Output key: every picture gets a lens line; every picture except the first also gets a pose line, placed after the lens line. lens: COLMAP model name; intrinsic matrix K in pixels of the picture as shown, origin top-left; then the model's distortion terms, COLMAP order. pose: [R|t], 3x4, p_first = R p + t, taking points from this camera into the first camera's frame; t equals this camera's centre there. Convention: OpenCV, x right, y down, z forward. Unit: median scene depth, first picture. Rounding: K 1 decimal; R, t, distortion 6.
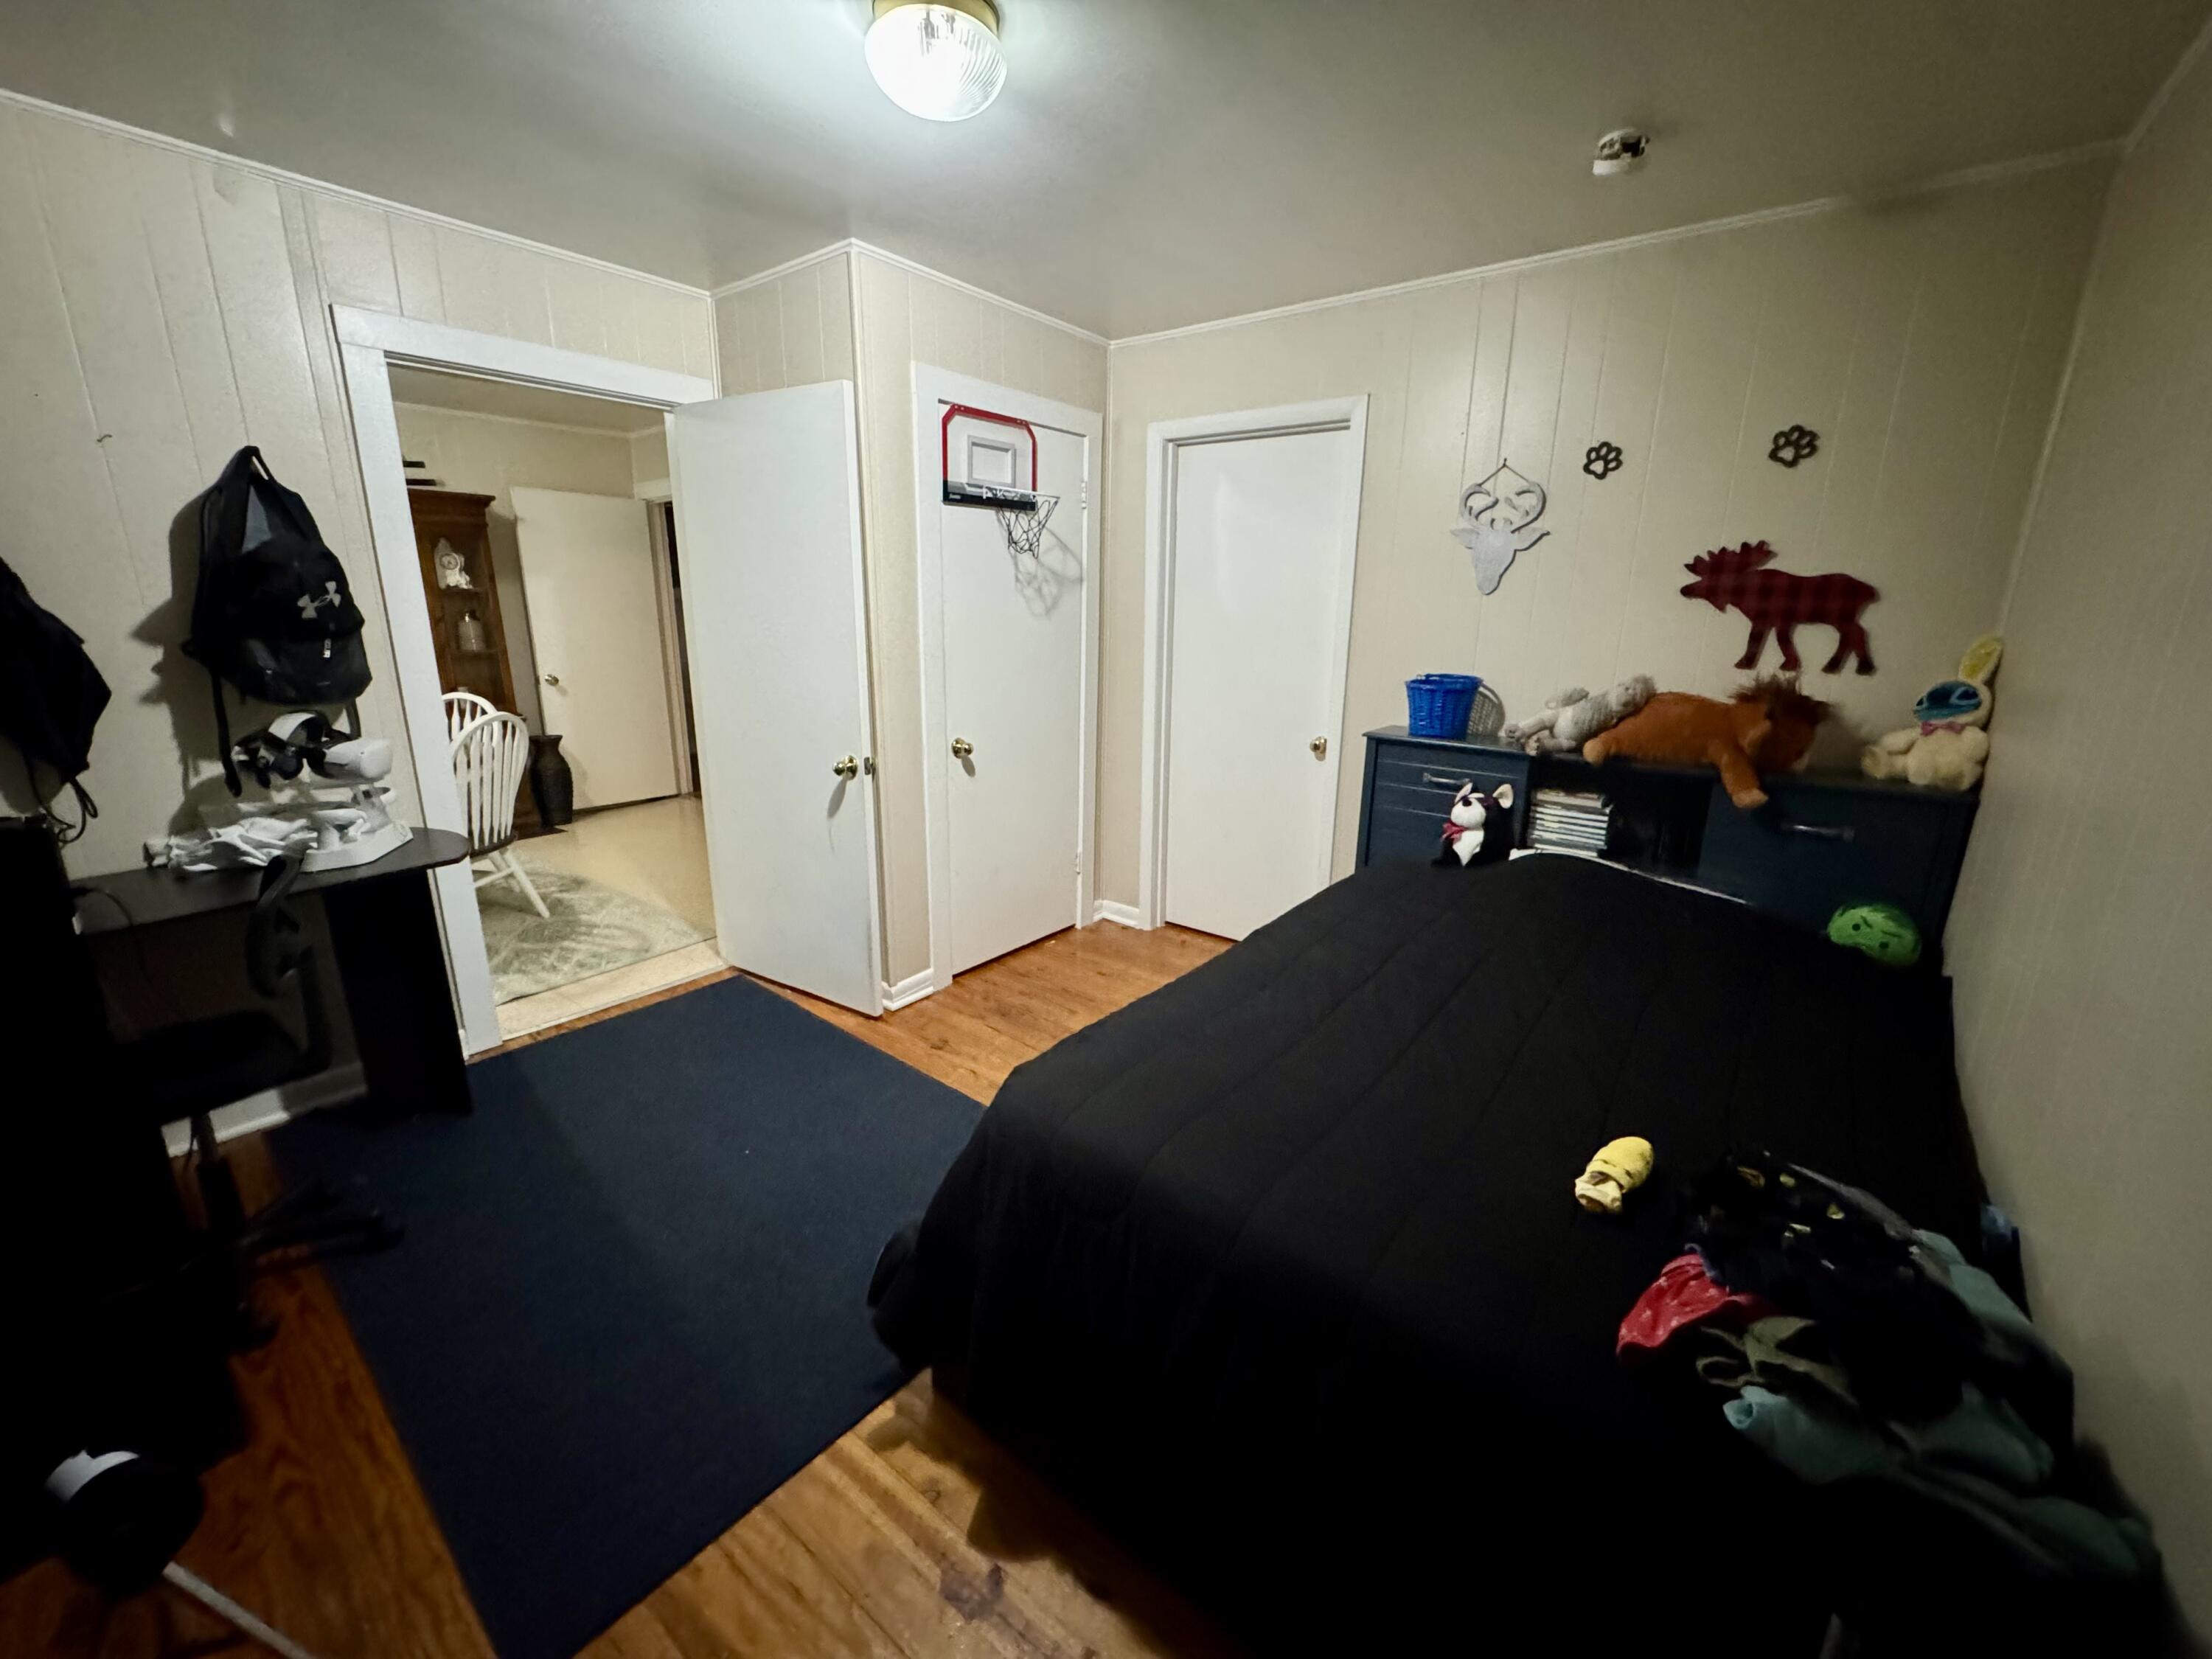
lens RADIAL K [[880.1, 0, 1102.3], [0, 880.1, 824.8], [0, 0, 1]] dist [-0.006010, 0.000643]
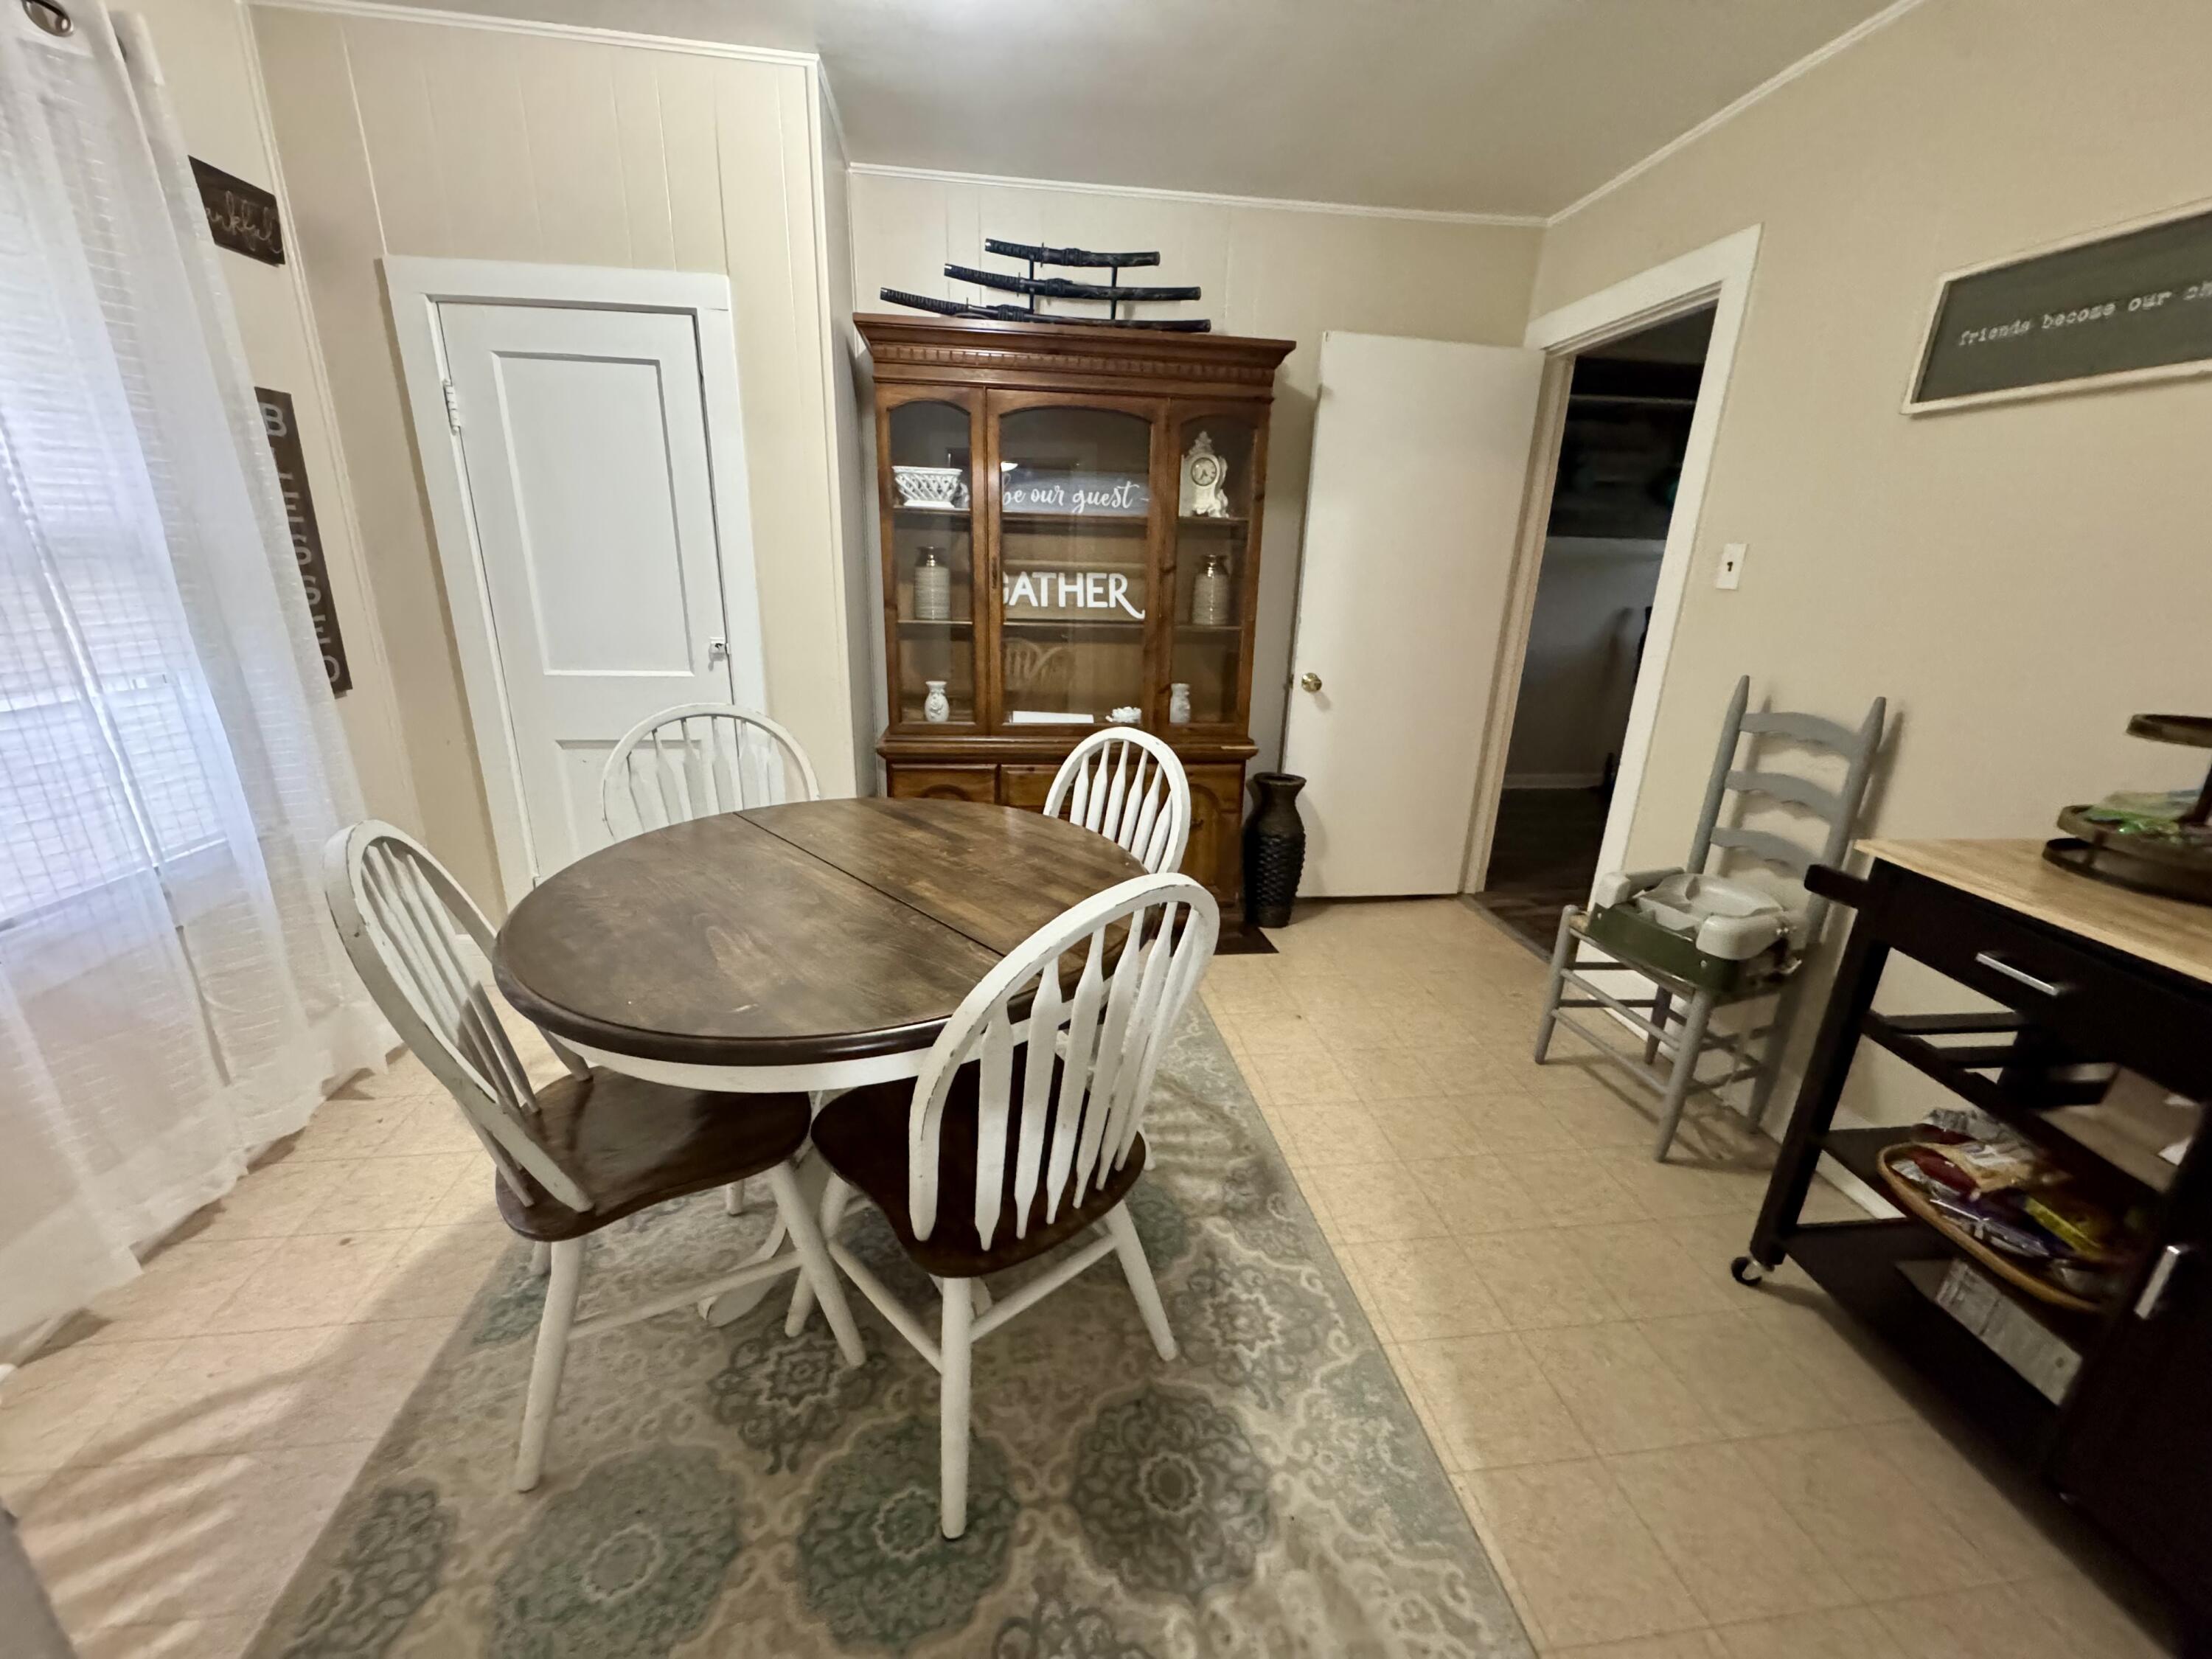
lens RADIAL K [[880.1, 0, 1104.4], [0, 880.1, 834.4], [0, 0, 1]] dist [-0.006010, 0.000643]
pose [[0.710938, 0.223447, -0.666812, -0.342582], [-0.192179, 0.973819, 0.121427, -0.121405], [0.676486, 0.041820, 0.735267, 0.527520]]
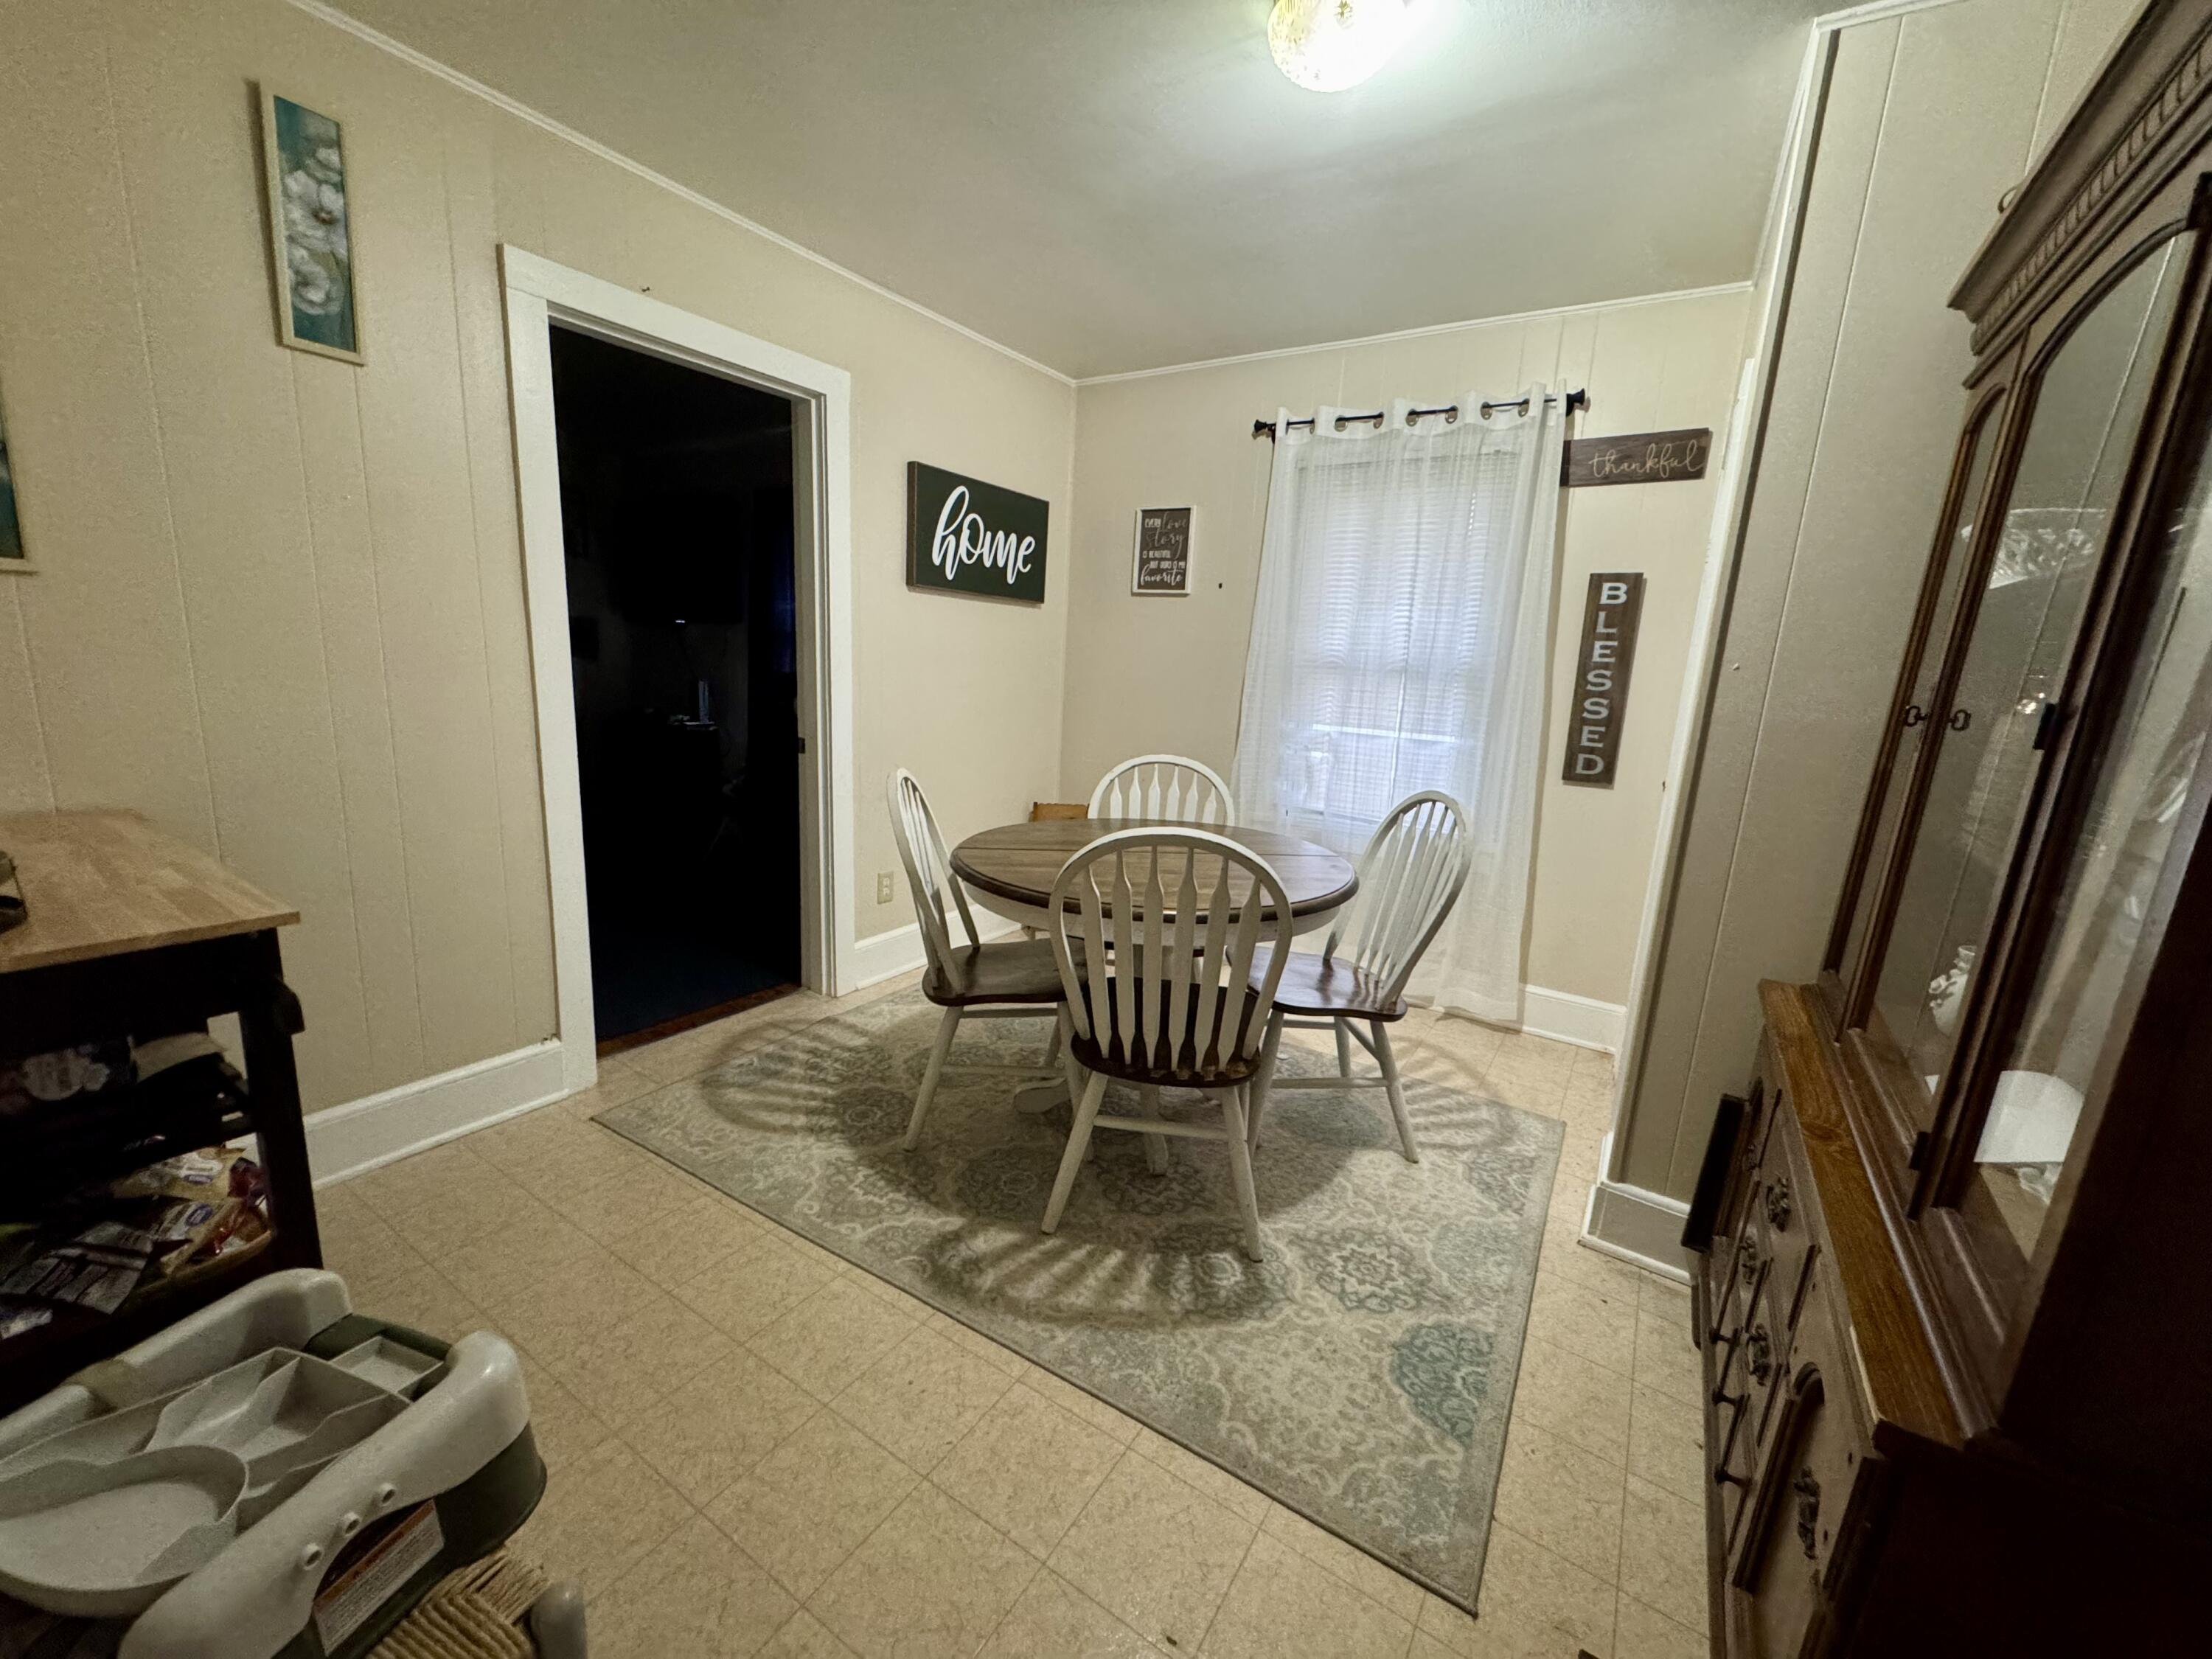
lens RADIAL K [[880.1, 0, 1107.7], [0, 880.1, 843.0], [0, 0, 1]] dist [-0.006010, 0.000643]
pose [[-0.993701, -0.045428, -0.102442, -0.531285], [-0.086614, 0.891393, 0.444878, -0.259904], [0.071106, 0.450949, -0.889713, 1.094661]]
